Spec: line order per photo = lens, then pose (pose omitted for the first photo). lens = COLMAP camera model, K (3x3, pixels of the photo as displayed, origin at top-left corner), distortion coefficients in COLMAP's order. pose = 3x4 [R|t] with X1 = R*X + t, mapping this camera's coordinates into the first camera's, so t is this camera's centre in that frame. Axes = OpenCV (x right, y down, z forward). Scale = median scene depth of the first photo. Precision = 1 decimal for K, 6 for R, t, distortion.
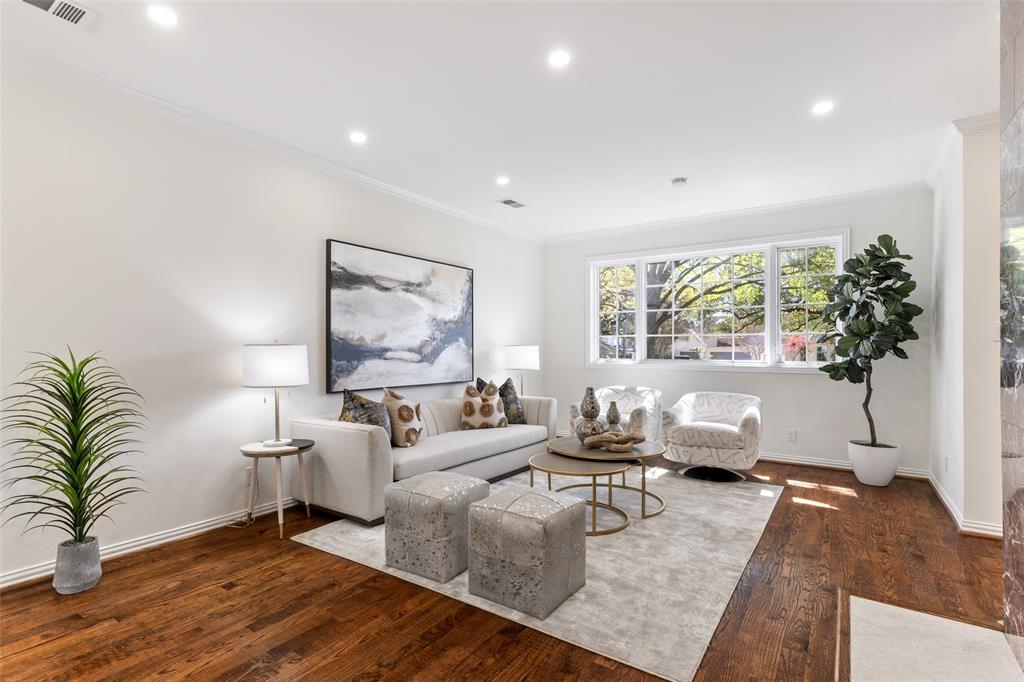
lens RADIAL K [[498.6, 0, 511.6], [0, 498.6, 346.4], [0, 0, 1]] dist [-0.003930, -0.000229]
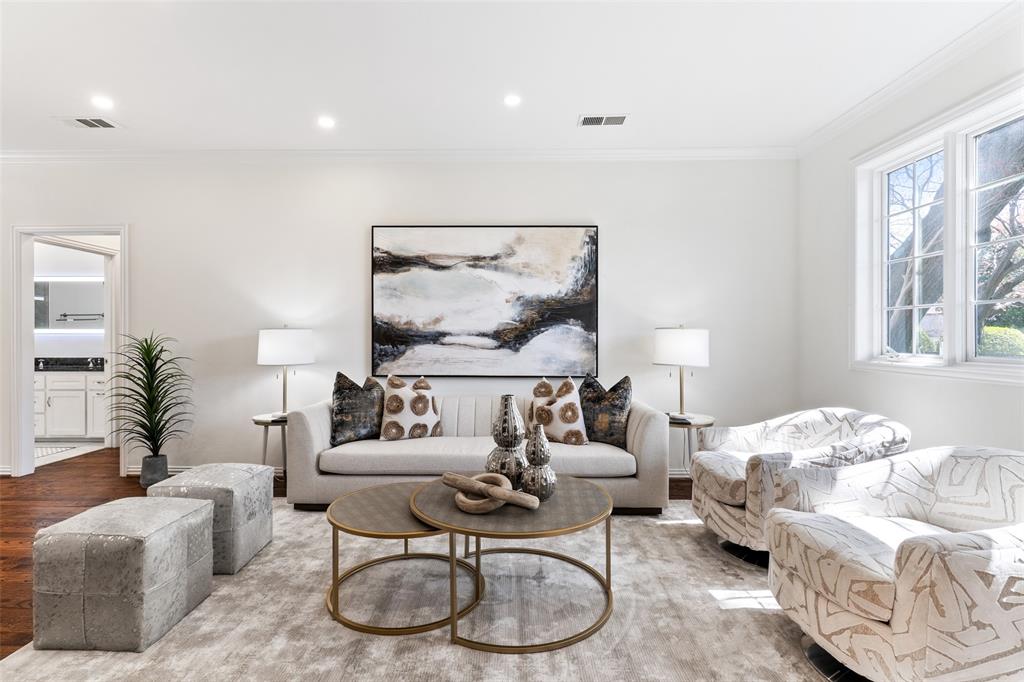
lens RADIAL K [[516.8, 0, 511.6], [0, 516.8, 336.3], [0, 0, 1]] dist [0.006762, 0.000359]
pose [[0.555065, 0.001906, -0.831805, 0.618181], [0.002581, 0.999989, 0.004013, 0.007297], [0.831803, -0.004374, 0.555053, 0.590822]]
